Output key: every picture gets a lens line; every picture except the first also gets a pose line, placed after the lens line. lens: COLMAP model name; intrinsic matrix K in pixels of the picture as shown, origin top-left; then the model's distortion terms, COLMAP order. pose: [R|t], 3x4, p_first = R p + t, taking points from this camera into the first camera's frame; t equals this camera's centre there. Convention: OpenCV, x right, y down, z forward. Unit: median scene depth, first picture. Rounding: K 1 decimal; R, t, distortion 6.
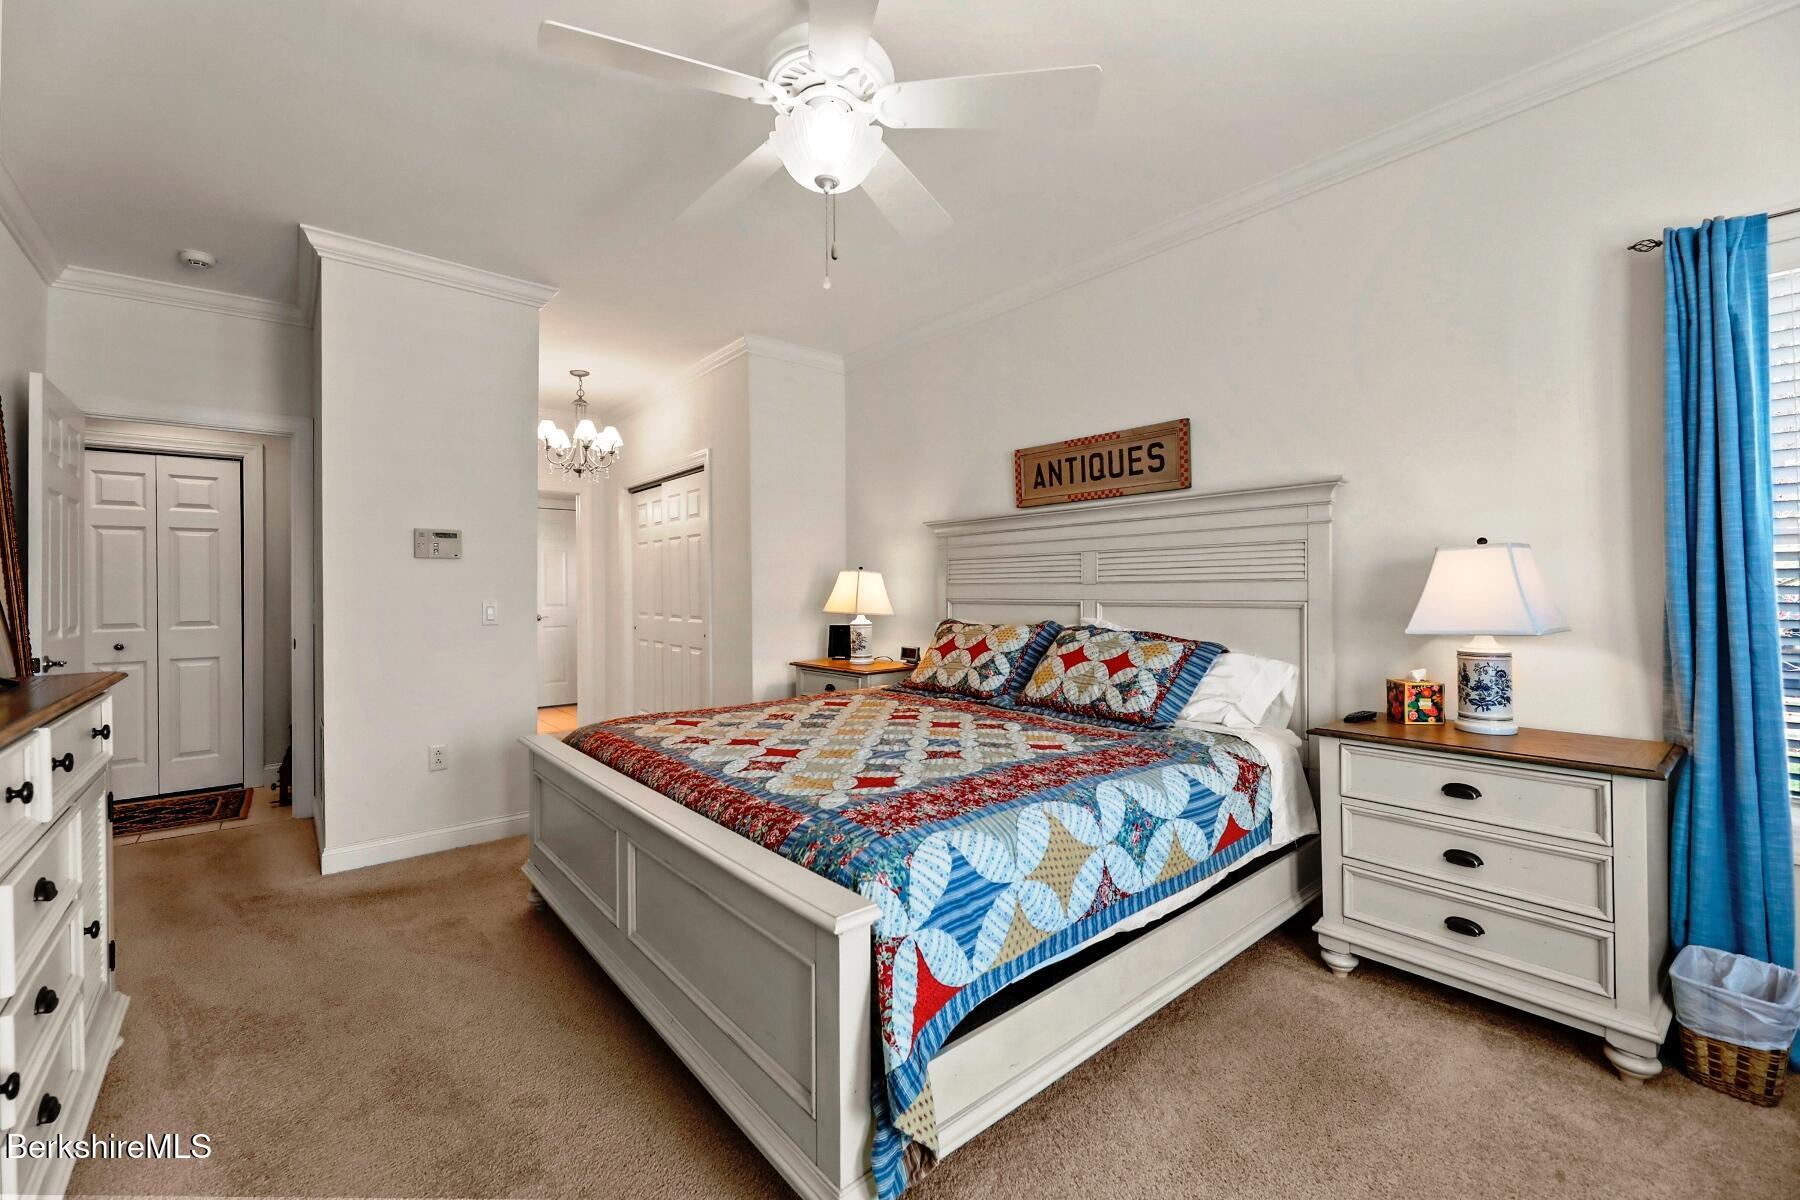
lens RADIAL K [[723.4, 0, 900.0], [0, 723.4, 600.0], [0, 0, 1]] dist [-0.030605, 0.000265]
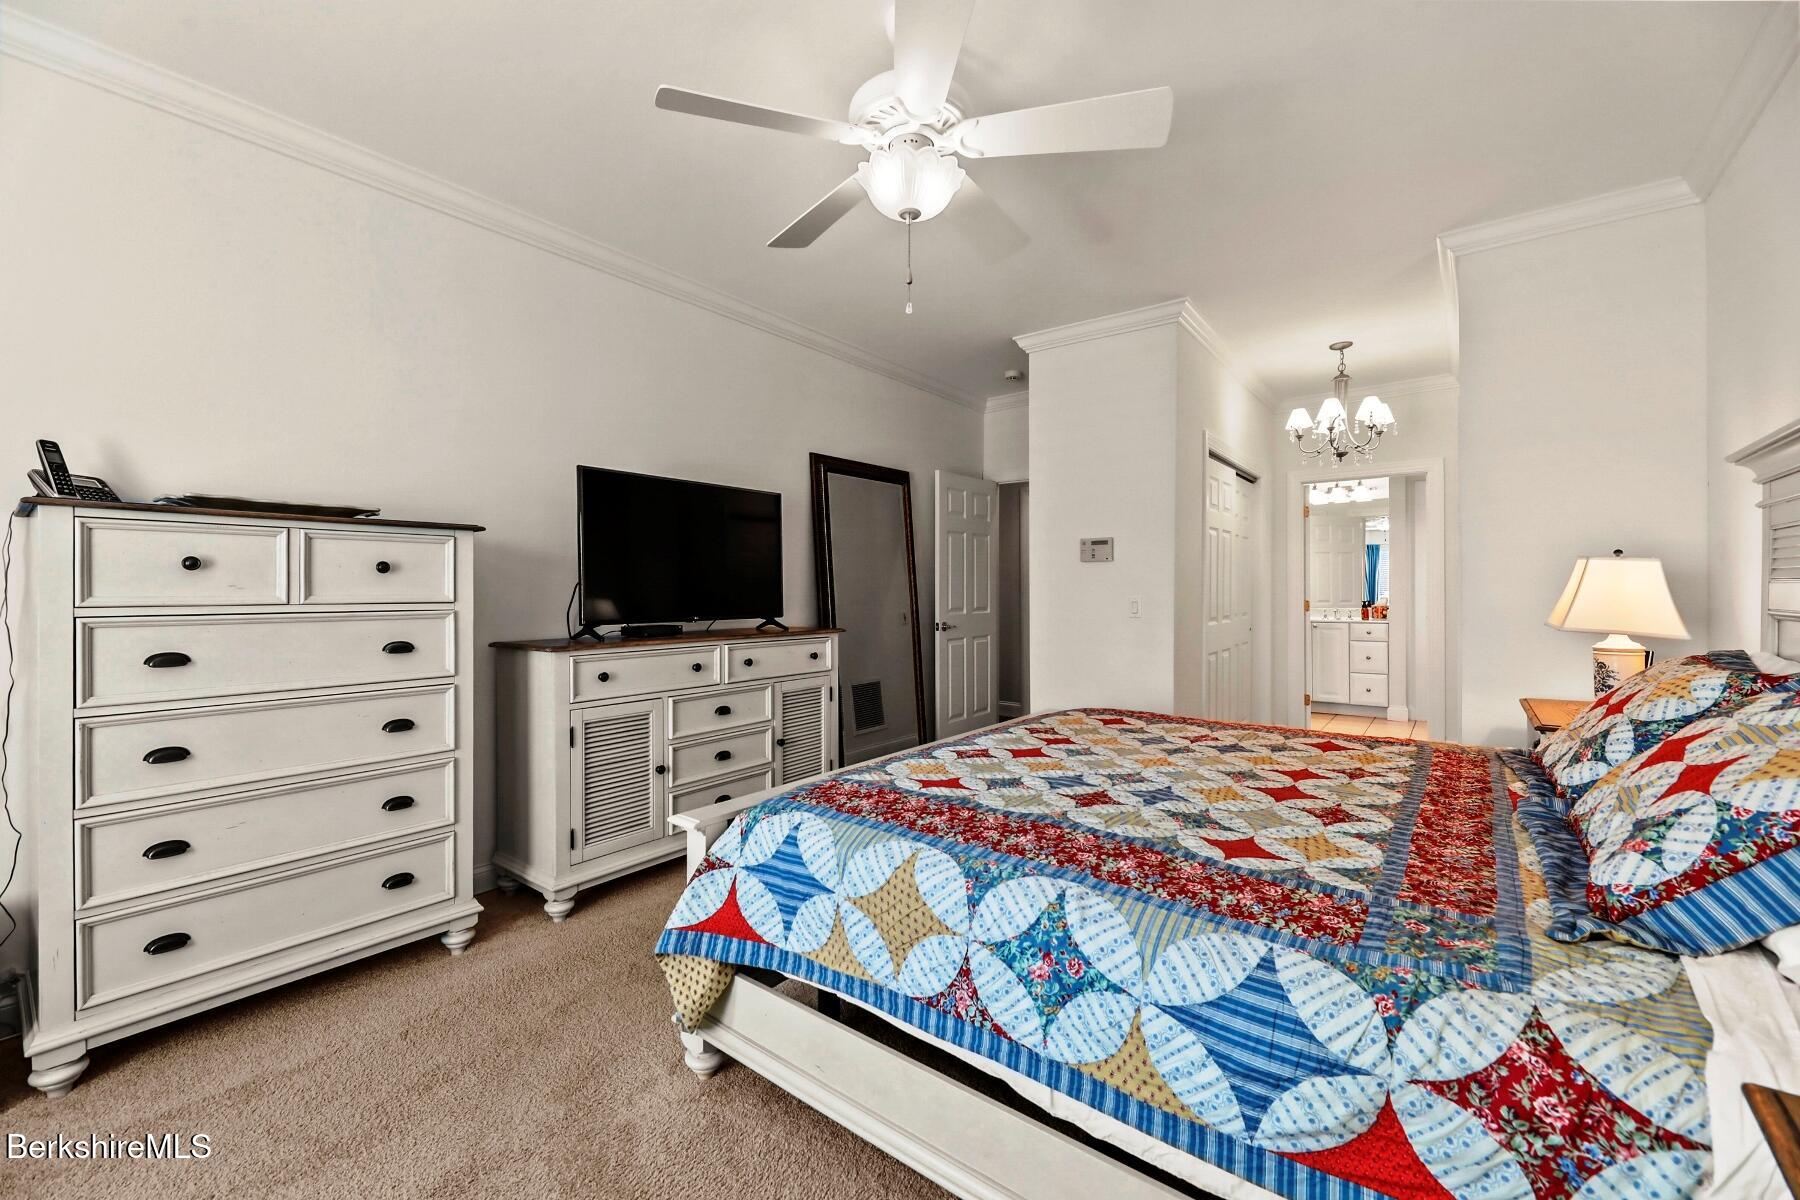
lens RADIAL K [[723.4, 0, 900.0], [0, 723.4, 600.0], [0, 0, 1]] dist [-0.030605, 0.000265]
pose [[0.195510, 0.019041, -0.980517, 0.963546], [-0.002101, 0.999817, 0.018997, -0.023090], [0.980700, -0.001654, 0.195514, 0.762155]]
